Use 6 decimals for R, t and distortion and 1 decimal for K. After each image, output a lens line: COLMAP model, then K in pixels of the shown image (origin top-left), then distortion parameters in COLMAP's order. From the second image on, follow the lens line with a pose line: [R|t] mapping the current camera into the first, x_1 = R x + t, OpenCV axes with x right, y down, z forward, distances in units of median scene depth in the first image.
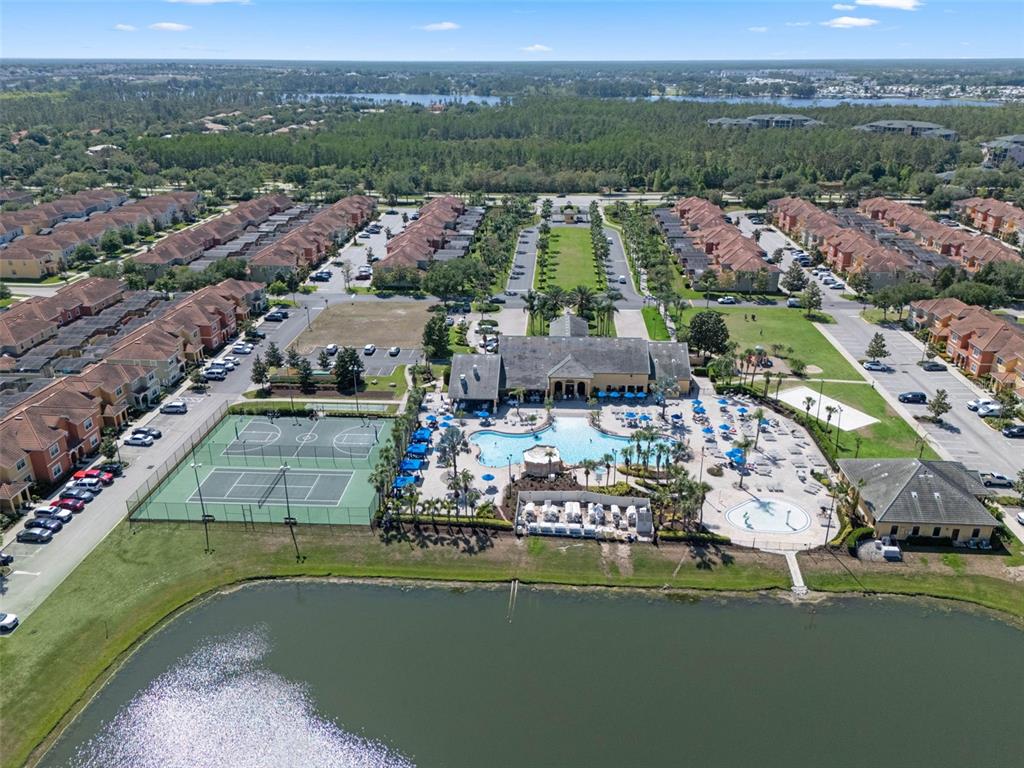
lens RADIAL K [[774.9, 0, 512.0], [0, 774.9, 384.0], [0, 0, 1]] dist [0.080817, -0.086417]
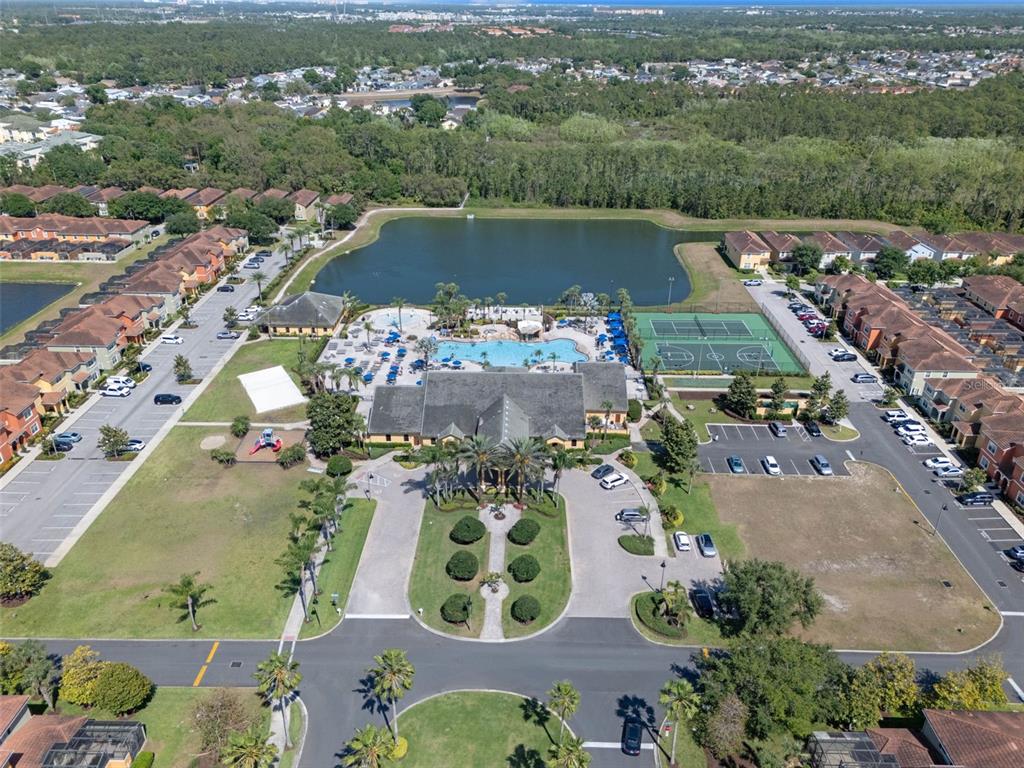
lens RADIAL K [[749.2, 0, 512.0], [0, 749.2, 384.0], [0, 0, 1]] dist [0.074409, -0.075666]
pose [[-0.998987, 0.014325, -0.042652, 0.118775], [-0.023010, 0.651954, 0.757909, -0.800971], [0.038665, 0.758123, -0.650965, 1.764989]]
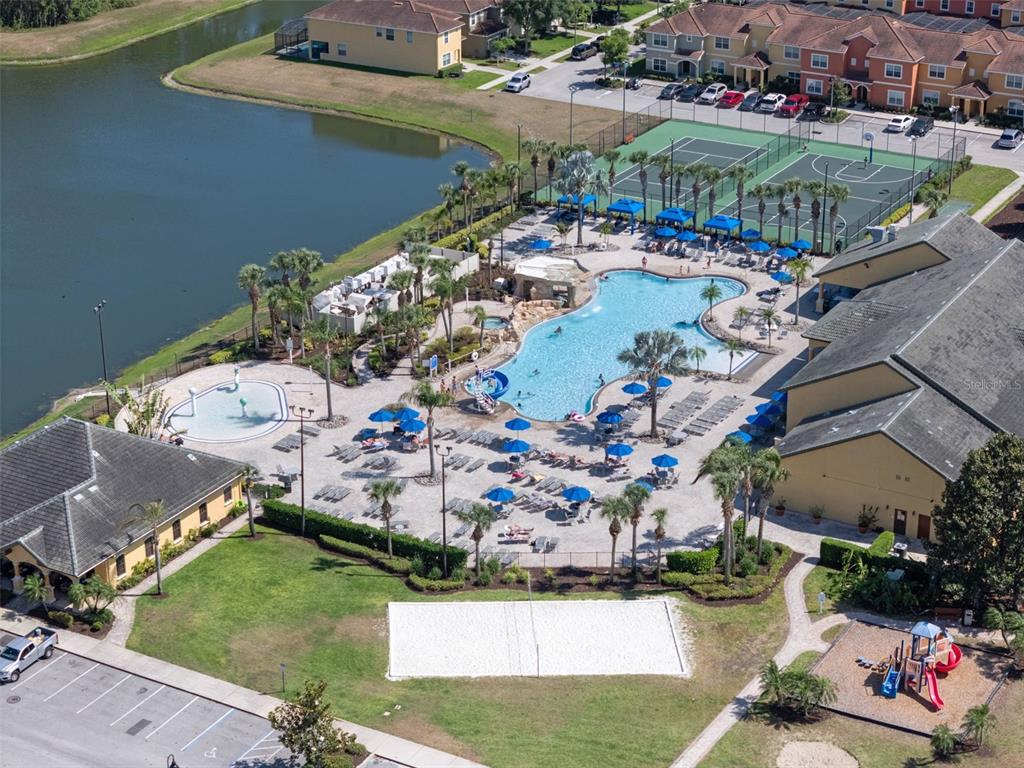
lens RADIAL K [[2058.2, 0, 512.0], [0, 2058.2, 384.0], [0, 0, 1]] dist [-0.191898, 0.314194]
pose [[-0.450009, 0.354544, -0.819628, 1.130313], [-0.334620, 0.784000, 0.522852, -0.530650], [0.827962, 0.509552, -0.234169, 1.198997]]
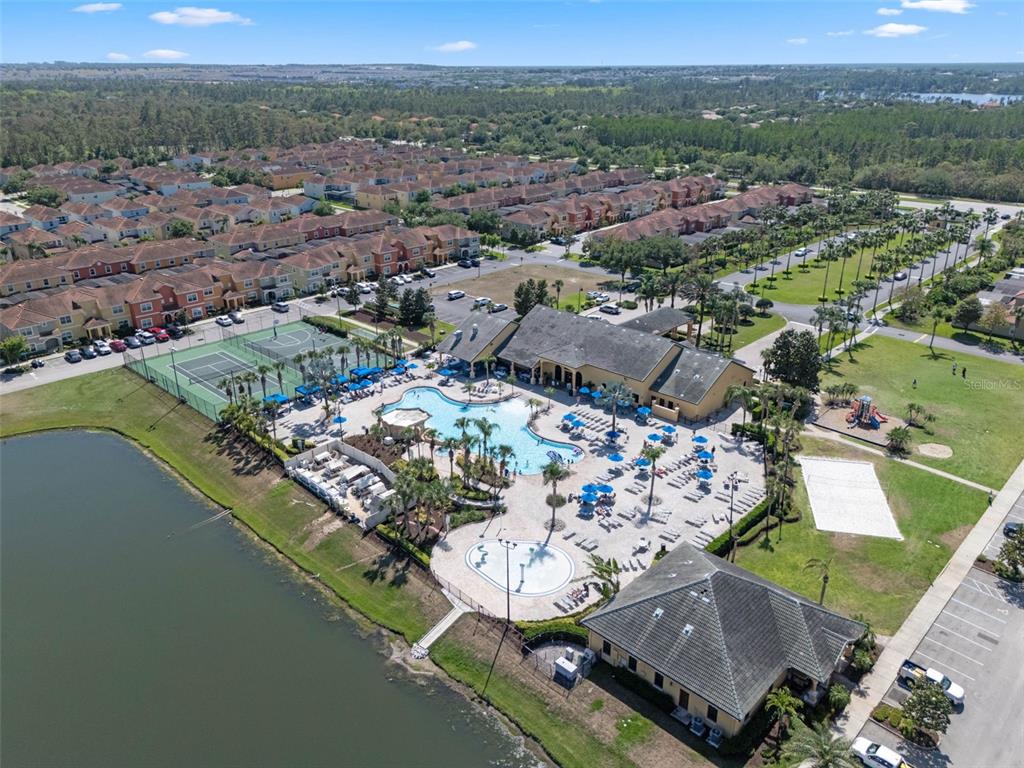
lens RADIAL K [[749.2, 0, 512.0], [0, 749.2, 384.0], [0, 0, 1]] dist [0.074409, -0.075666]
pose [[0.759864, 0.252593, -0.599002, 0.572177], [-0.248794, 0.964270, 0.091015, -0.050131], [0.600590, 0.079869, 0.795558, 0.328046]]
